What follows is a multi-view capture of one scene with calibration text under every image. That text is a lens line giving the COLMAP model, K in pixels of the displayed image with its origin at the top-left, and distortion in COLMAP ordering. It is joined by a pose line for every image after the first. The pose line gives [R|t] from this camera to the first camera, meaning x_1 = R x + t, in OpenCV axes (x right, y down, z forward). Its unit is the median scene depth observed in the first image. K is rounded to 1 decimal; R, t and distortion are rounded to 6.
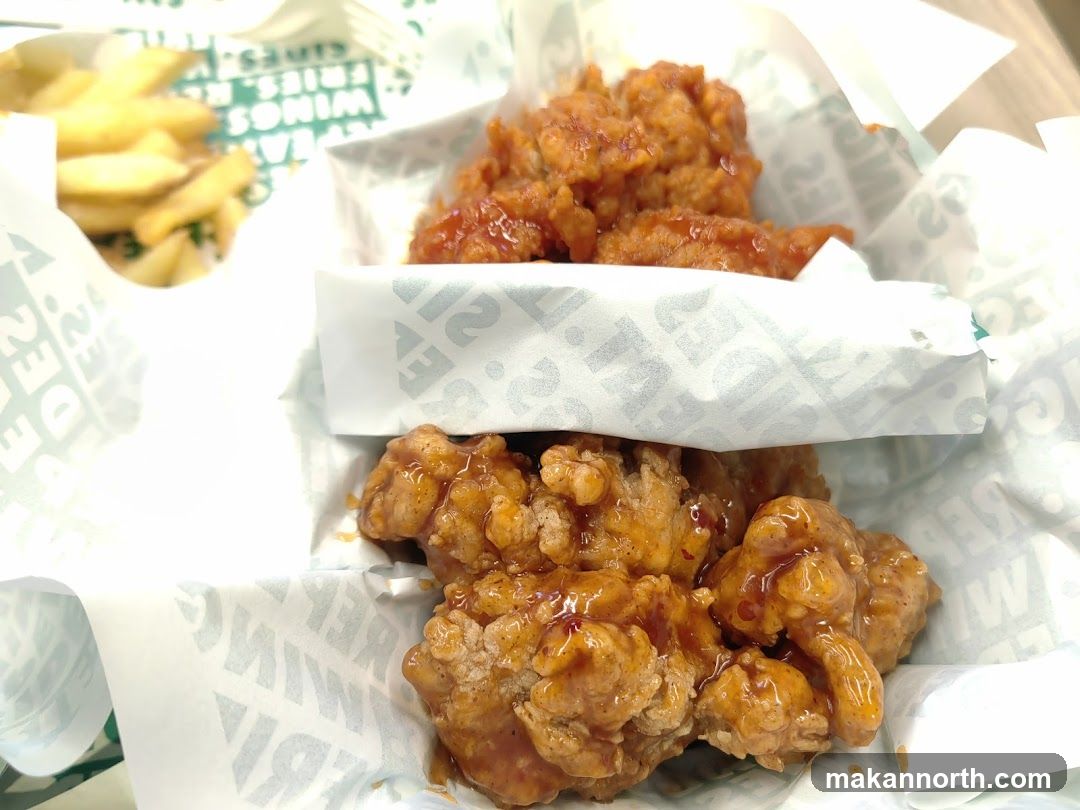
lens RADIAL K [[915.9, 0, 540.0], [0, 915.9, 405.0], [0, 0, 1]] dist [0.026456, -0.002726]
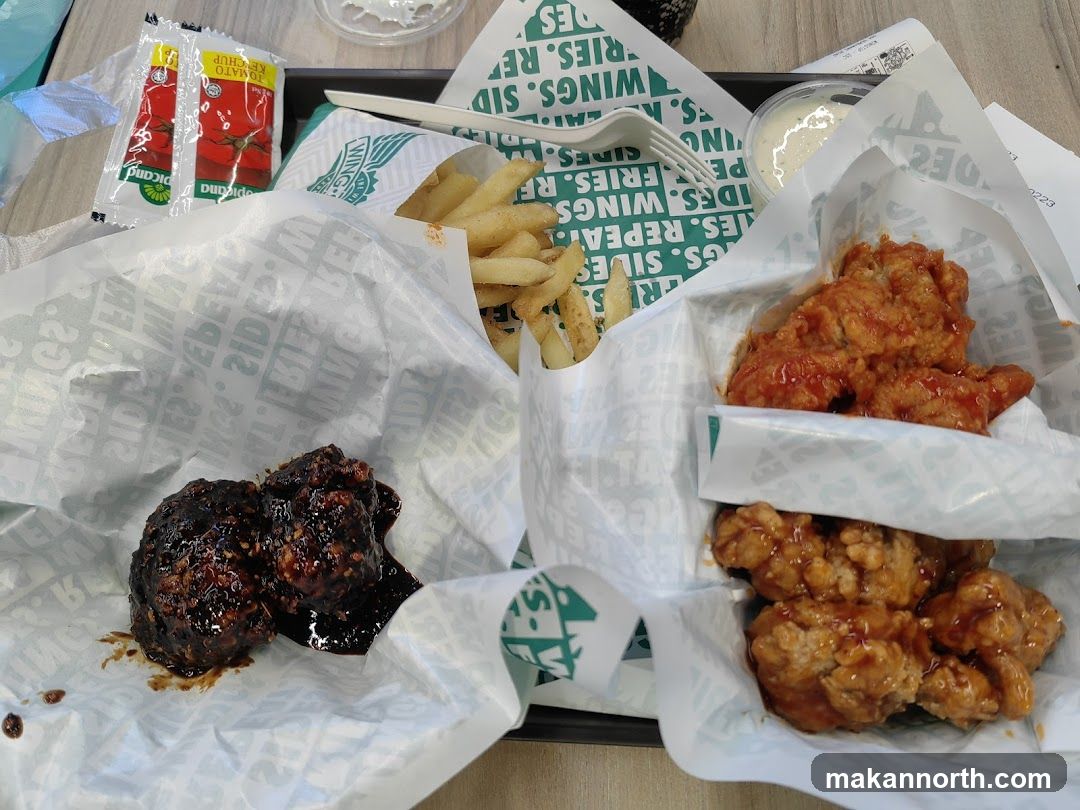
lens RADIAL K [[915.9, 0, 540.0], [0, 915.9, 405.0], [0, 0, 1]] dist [0.026456, -0.002726]
pose [[0.994658, 0.091503, -0.047785, -0.478611], [-0.085217, 0.989088, 0.120183, -0.327902], [0.058260, -0.115469, 0.991601, -0.667204]]
